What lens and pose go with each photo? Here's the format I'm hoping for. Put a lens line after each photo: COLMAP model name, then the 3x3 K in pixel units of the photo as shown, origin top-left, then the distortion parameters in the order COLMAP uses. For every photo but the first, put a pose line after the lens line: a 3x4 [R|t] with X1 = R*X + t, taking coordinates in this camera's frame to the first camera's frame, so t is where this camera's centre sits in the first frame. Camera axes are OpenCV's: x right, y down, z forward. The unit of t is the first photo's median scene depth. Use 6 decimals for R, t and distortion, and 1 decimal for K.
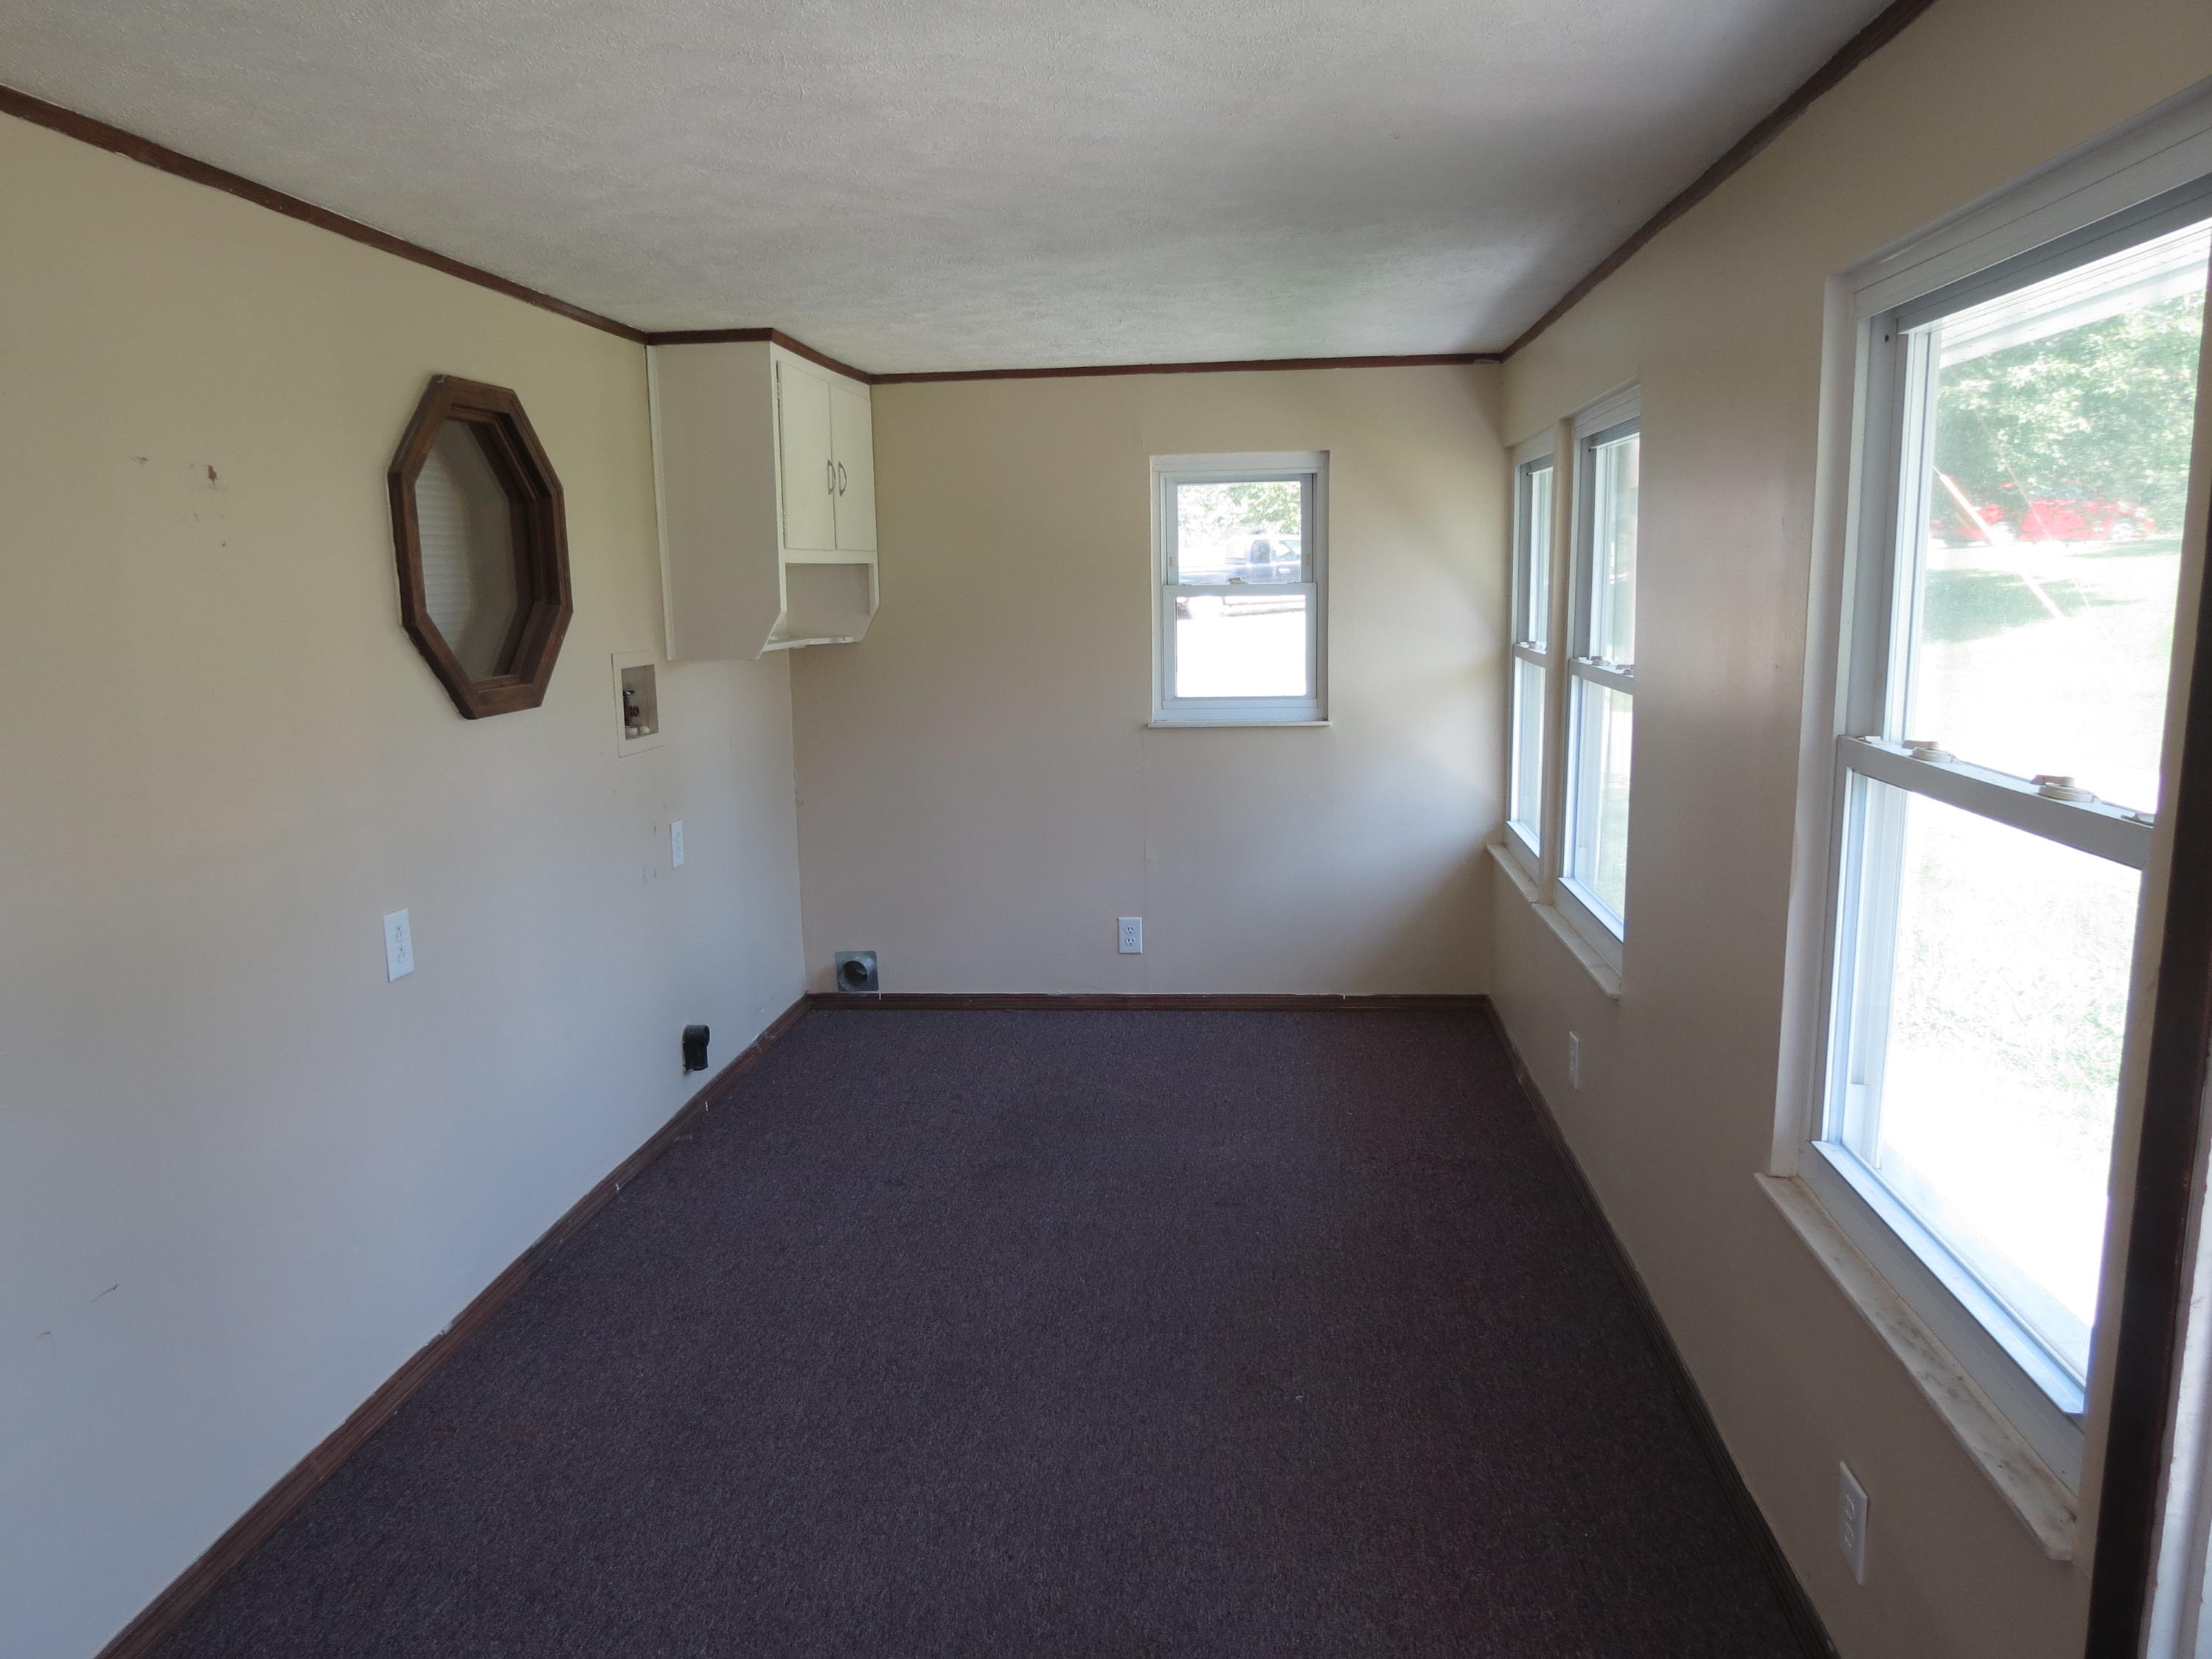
lens RADIAL K [[1602.1, 0, 1106.0], [0, 1602.1, 829.5], [0, 0, 1]] dist [-0.023395, -0.002608]
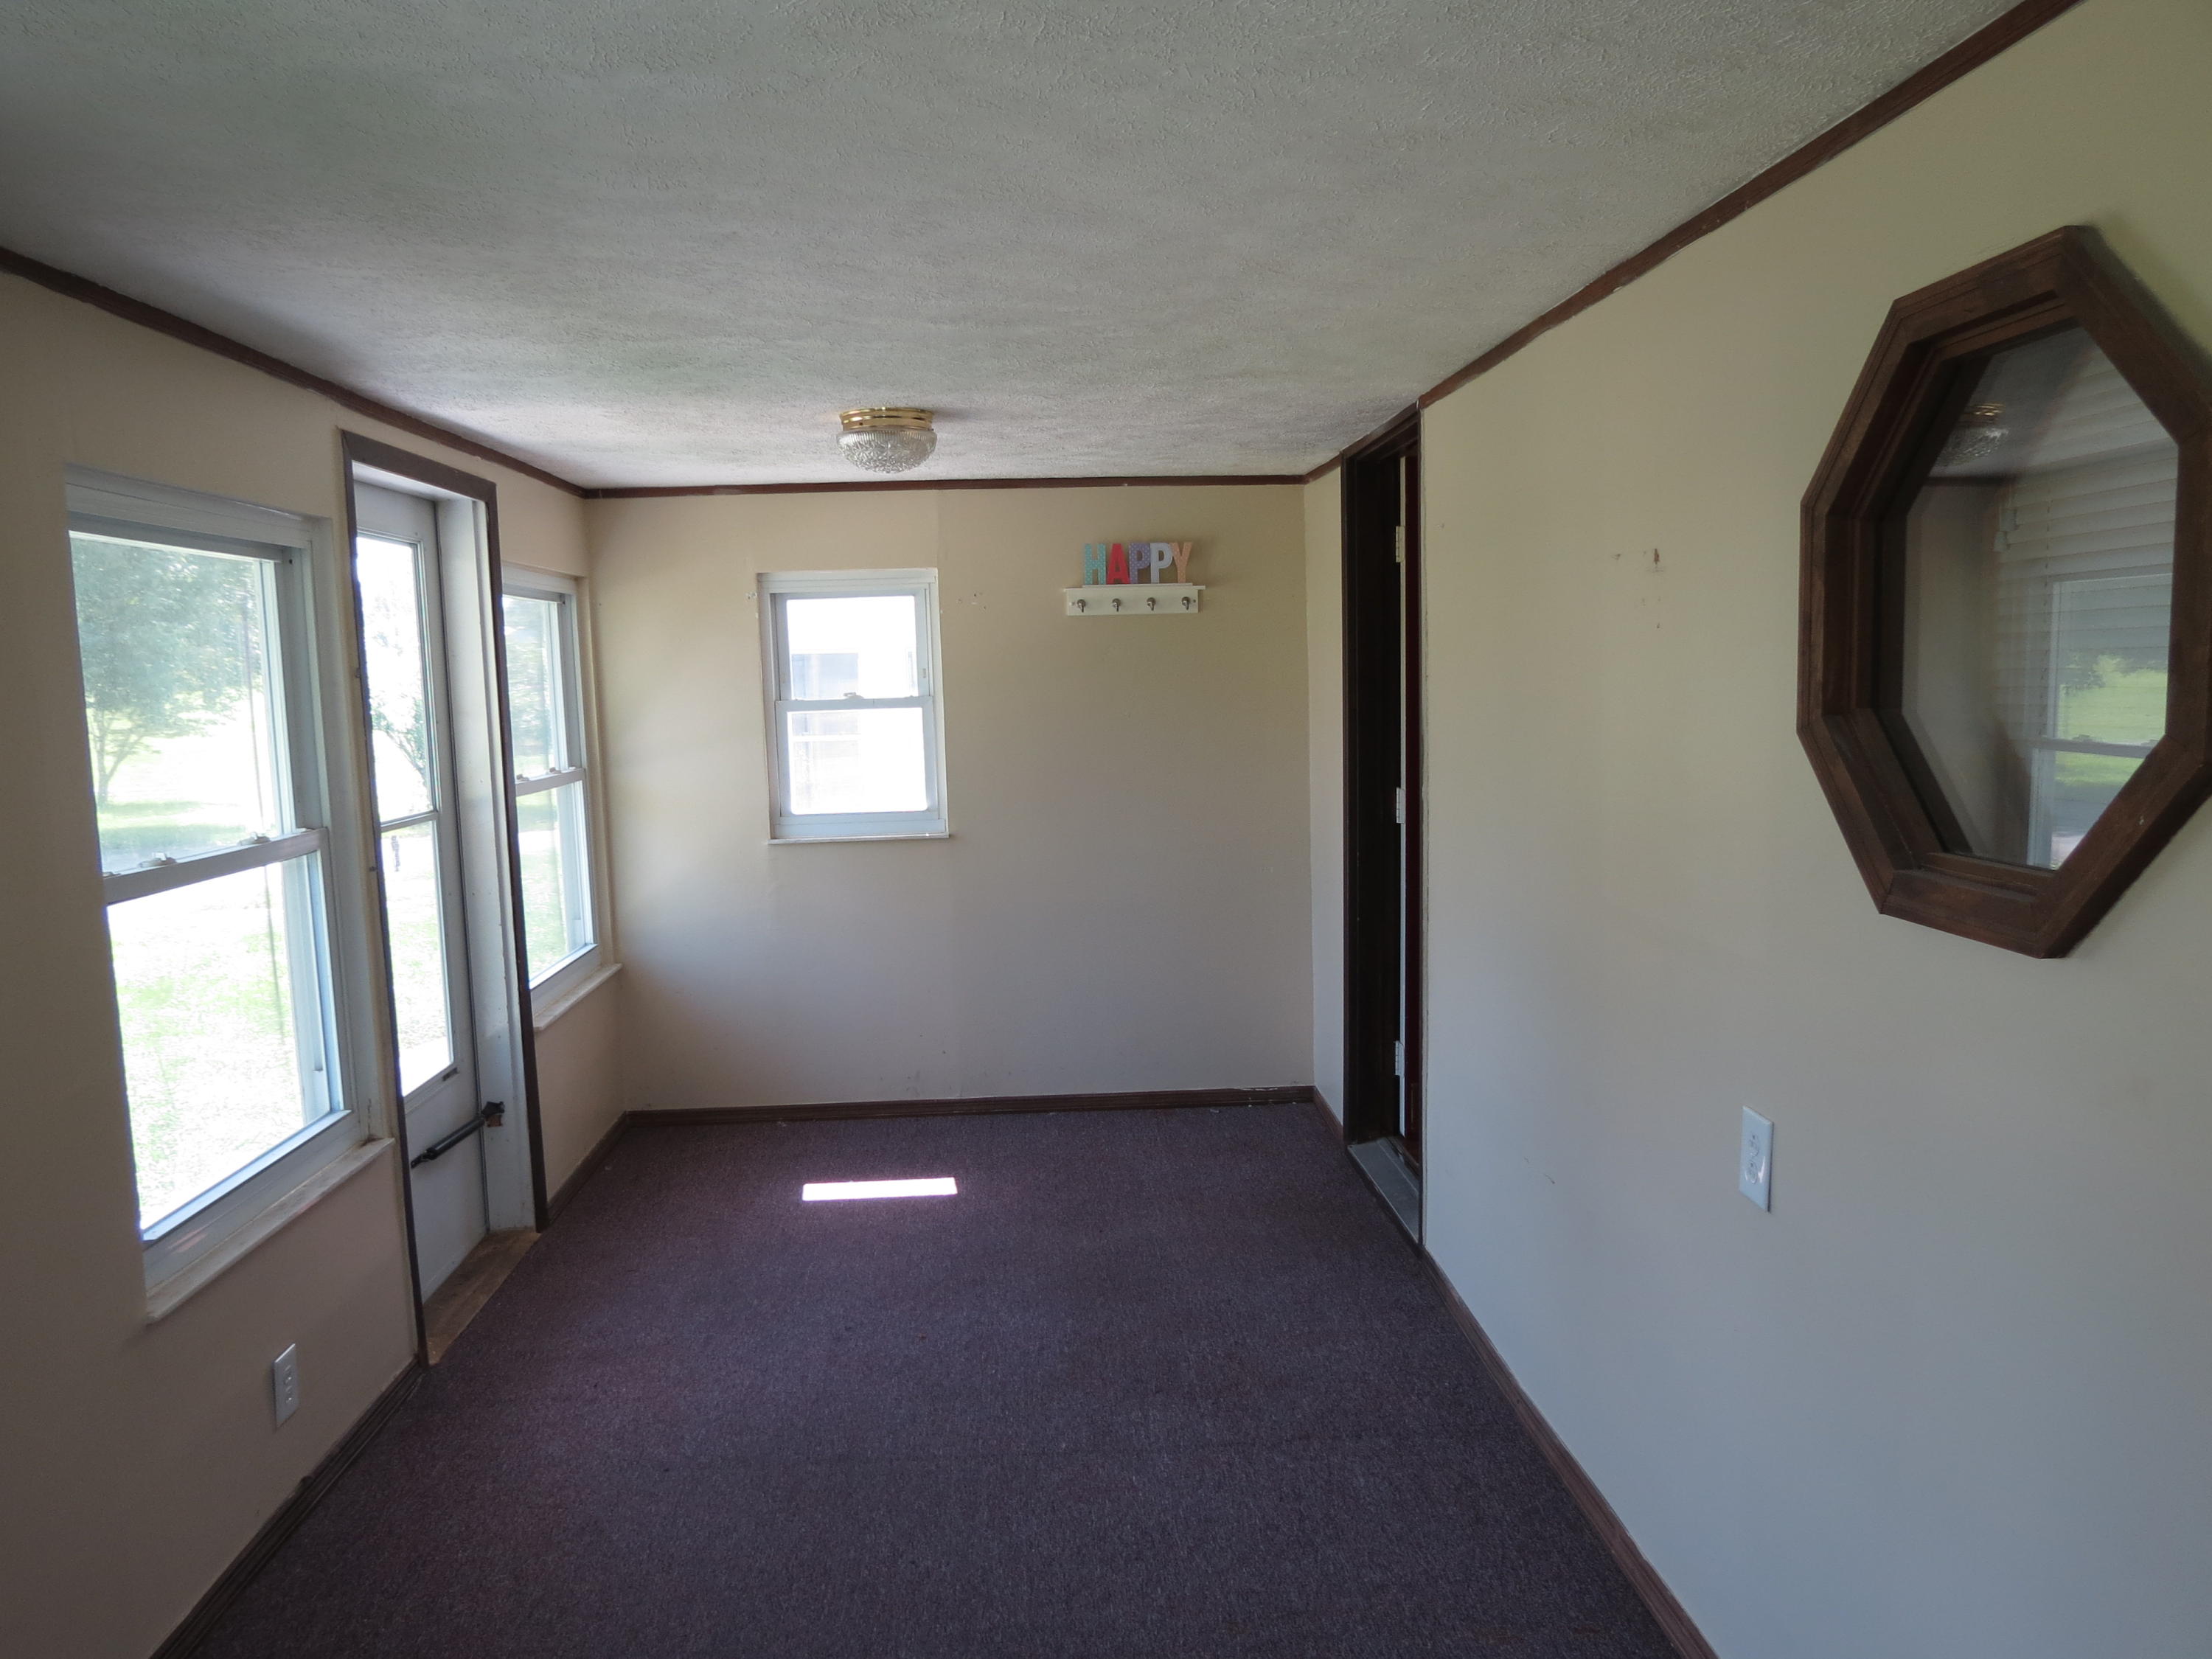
lens RADIAL K [[1602.1, 0, 1106.0], [0, 1602.1, 829.5], [0, 0, 1]] dist [-0.023395, -0.002608]
pose [[-0.987423, 0.060948, -0.145878, -0.059365], [0.021906, 0.966548, 0.255550, -0.310039], [0.156574, 0.249140, -0.955727, 1.875788]]
